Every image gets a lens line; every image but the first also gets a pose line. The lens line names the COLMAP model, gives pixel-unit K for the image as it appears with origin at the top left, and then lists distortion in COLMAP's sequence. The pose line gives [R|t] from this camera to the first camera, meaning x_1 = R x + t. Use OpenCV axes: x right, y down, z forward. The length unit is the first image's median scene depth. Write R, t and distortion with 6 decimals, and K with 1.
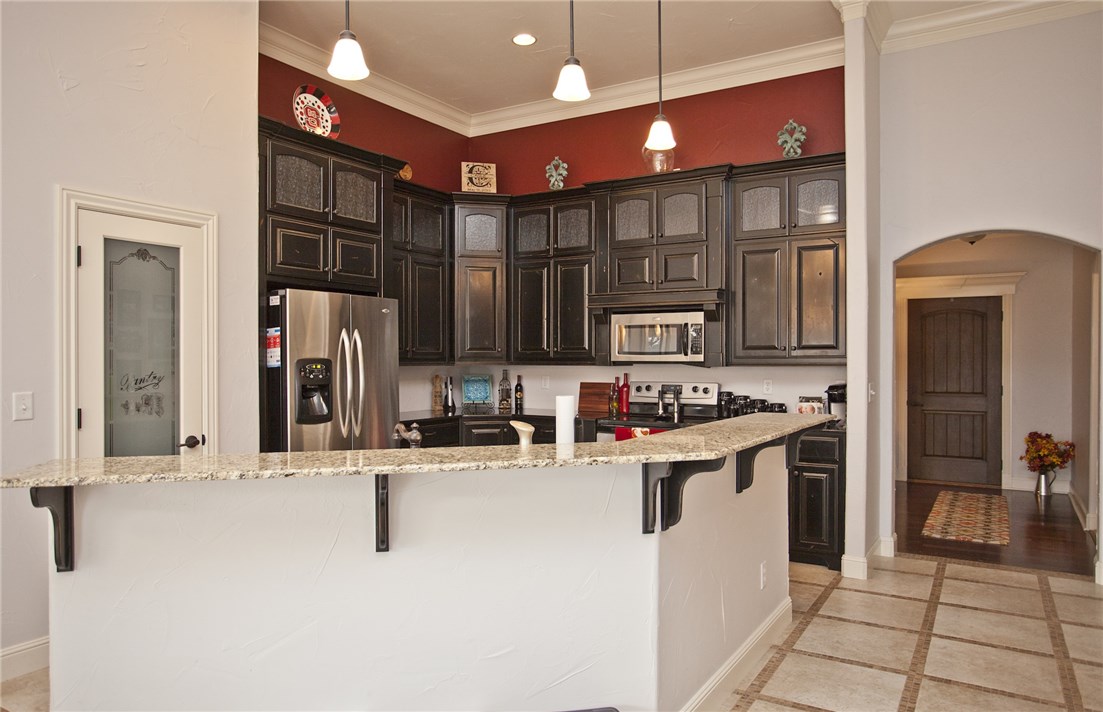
lens RADIAL K [[736.1, 0, 544.4], [0, 736.1, 359.6], [0, 0, 1]] dist [0.007310, 0.006092]
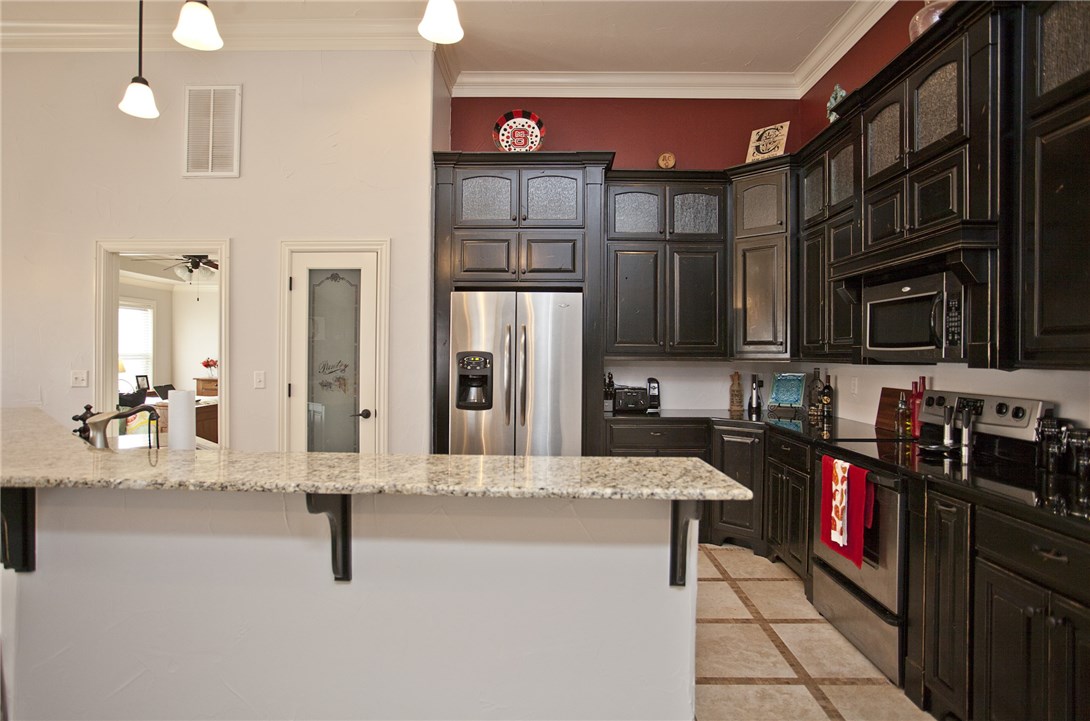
lens RADIAL K [[572.1, 0, 547.8], [0, 572.1, 362.8], [0, 0, 1]] dist [-0.046989, 0.000029]
pose [[0.529582, 0.013960, -0.848144, 0.449079], [-0.007332, 0.999903, 0.011880, 0.003819], [0.848227, -0.000073, 0.529633, 0.582652]]
